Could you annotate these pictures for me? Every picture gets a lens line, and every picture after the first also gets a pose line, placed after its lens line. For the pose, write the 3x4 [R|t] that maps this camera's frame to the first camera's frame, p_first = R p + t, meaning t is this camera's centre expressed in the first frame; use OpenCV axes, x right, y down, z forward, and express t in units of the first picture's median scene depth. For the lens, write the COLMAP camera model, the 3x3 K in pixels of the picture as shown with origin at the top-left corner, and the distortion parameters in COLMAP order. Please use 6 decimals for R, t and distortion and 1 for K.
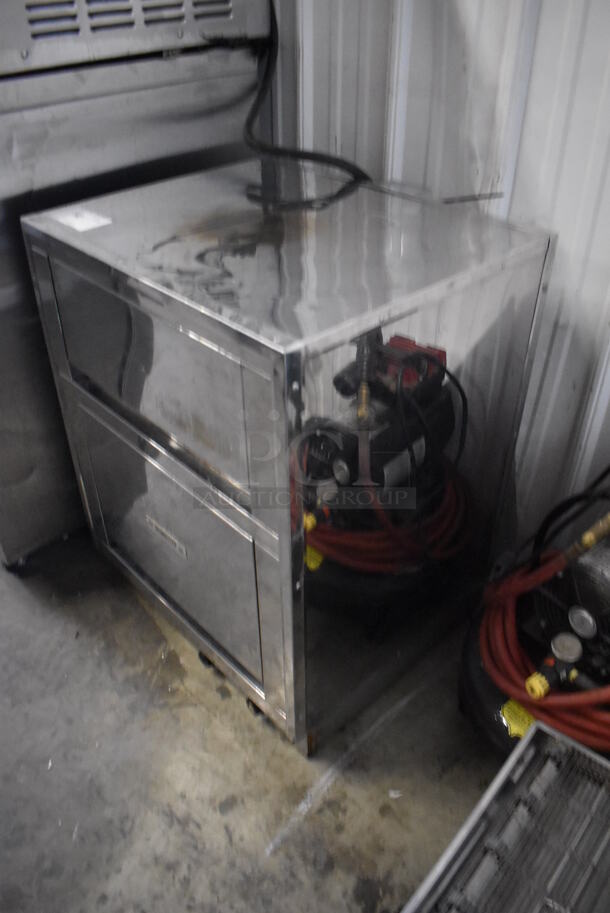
lens RADIAL K [[712.5, 0, 311.6], [0, 712.5, 457.6], [0, 0, 1]] dist [-0.000371, -0.095170]
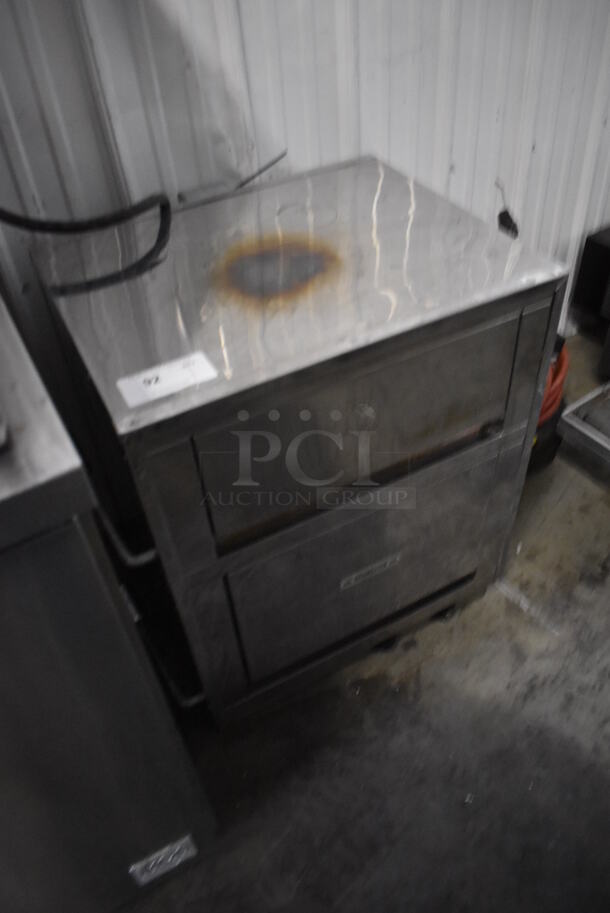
lens RADIAL K [[712.5, 0, 311.6], [0, 712.5, 457.6], [0, 0, 1]] dist [-0.000371, -0.095170]
pose [[0.256353, -0.666467, 0.700075, -0.849820], [0.608301, 0.674103, 0.418994, -0.483894], [-0.751168, 0.318446, 0.578221, 0.438877]]
